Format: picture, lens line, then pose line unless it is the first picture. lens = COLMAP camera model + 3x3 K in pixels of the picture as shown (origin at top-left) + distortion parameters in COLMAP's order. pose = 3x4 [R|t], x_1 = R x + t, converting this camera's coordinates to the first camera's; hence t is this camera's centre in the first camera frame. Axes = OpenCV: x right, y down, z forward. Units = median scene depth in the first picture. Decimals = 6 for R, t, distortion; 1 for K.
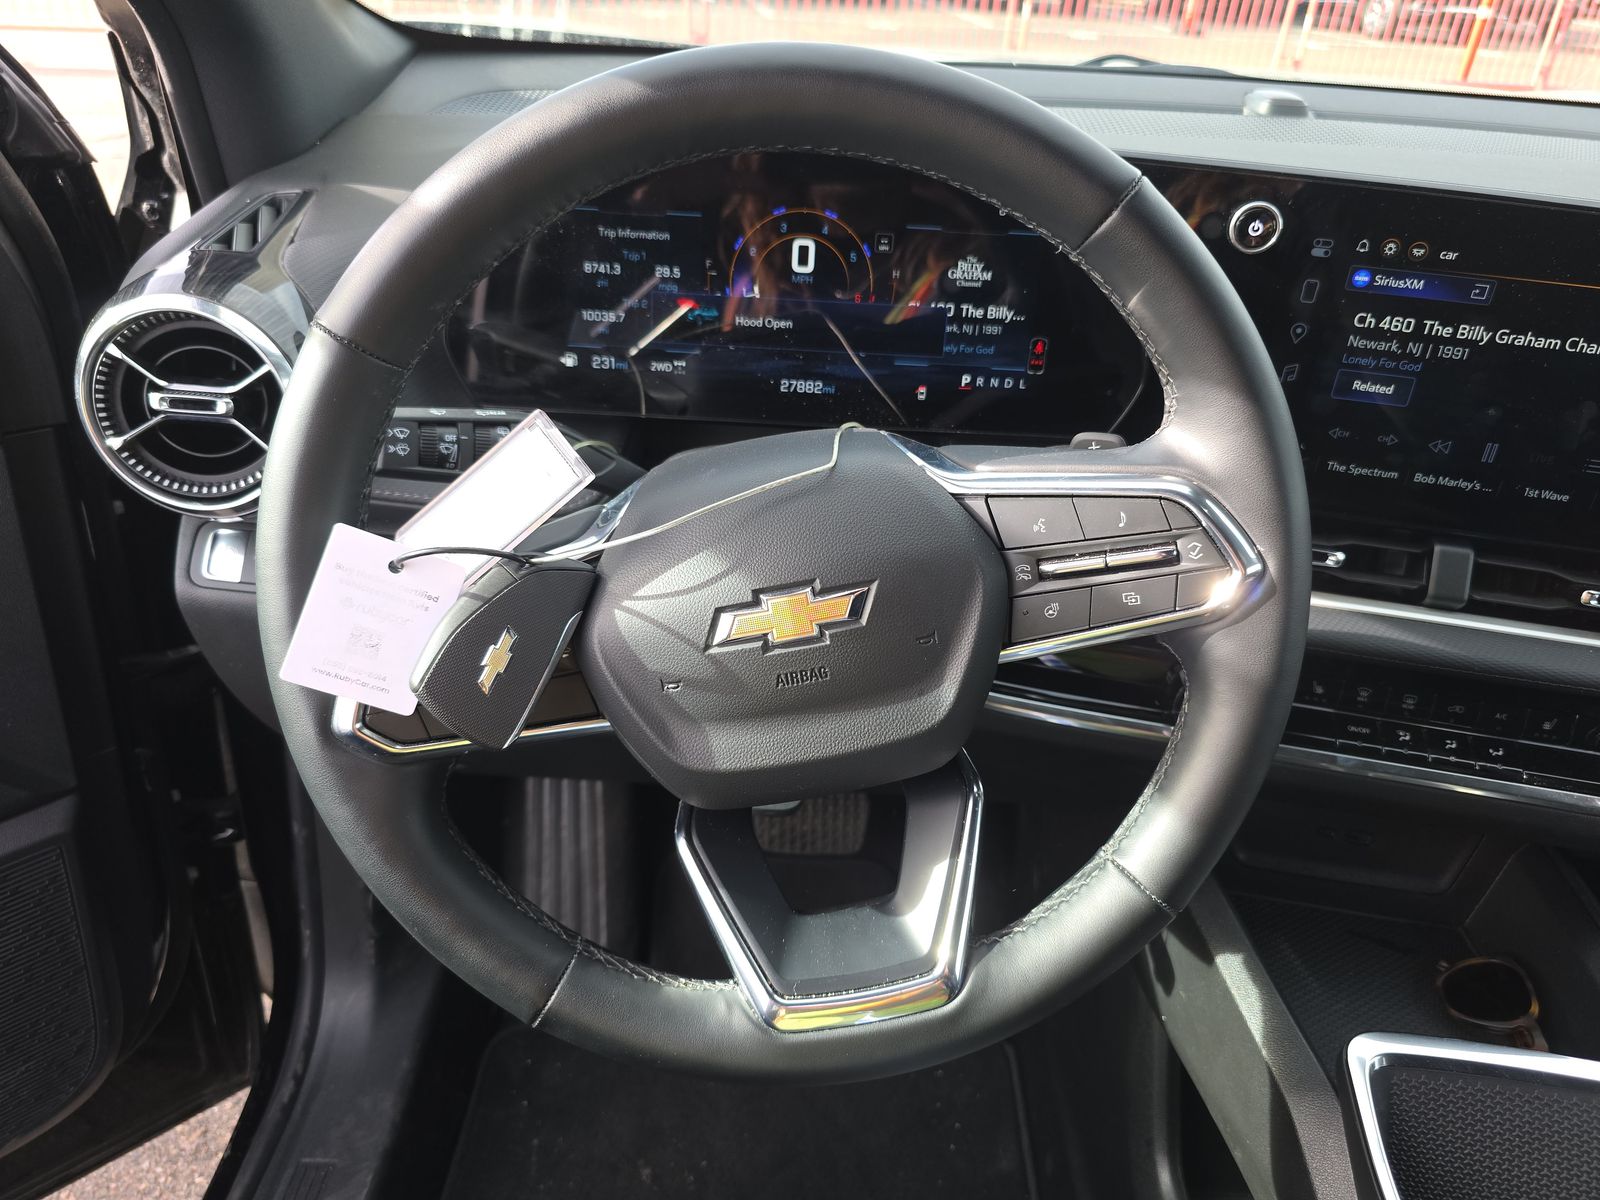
lens RADIAL K [[1072.1, 0, 795.0], [0, 1072.1, 604.3], [0, 0, 1]] dist [0.025193, -0.033734]
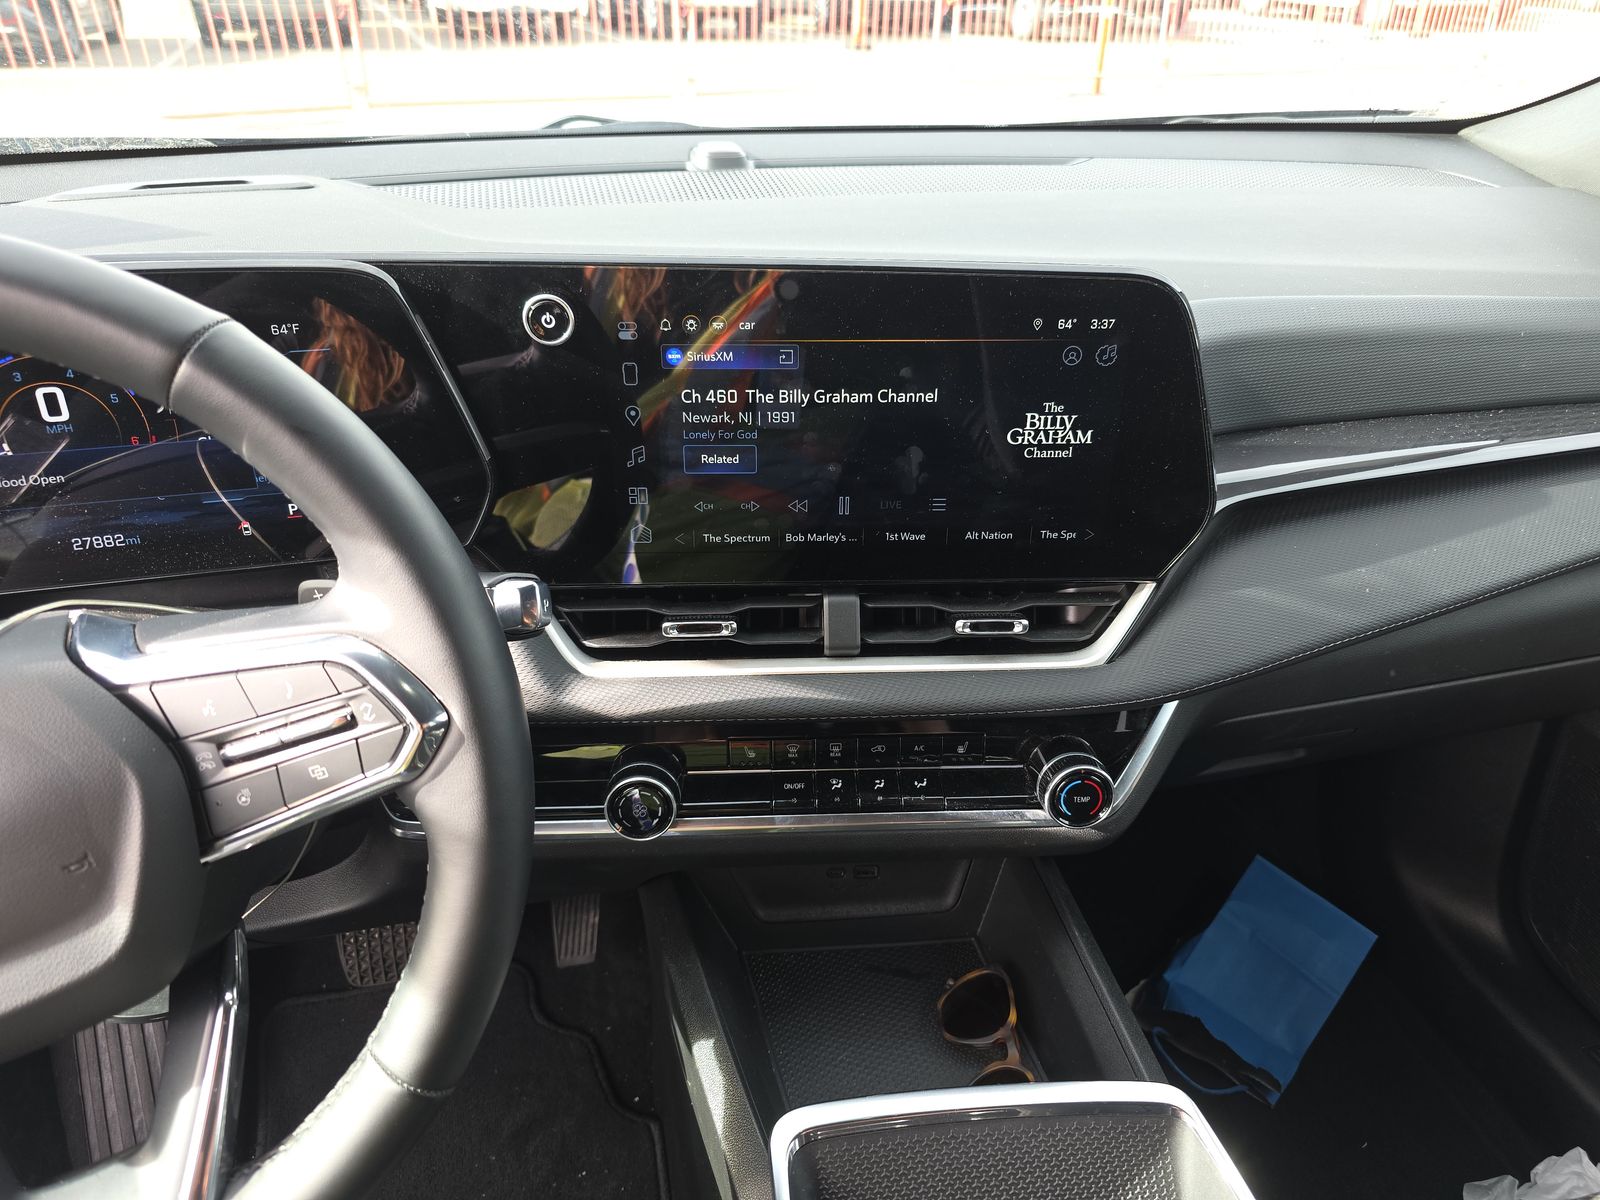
lens RADIAL K [[1072.1, 0, 806.7], [0, 1072.1, 602.5], [0, 0, 1]] dist [0.025193, -0.033734]
pose [[0.965483, -0.164946, 0.201581, 0.393811], [0.168975, 0.985616, -0.002821, -0.052979], [-0.198217, 0.036786, 0.979468, 0.009074]]
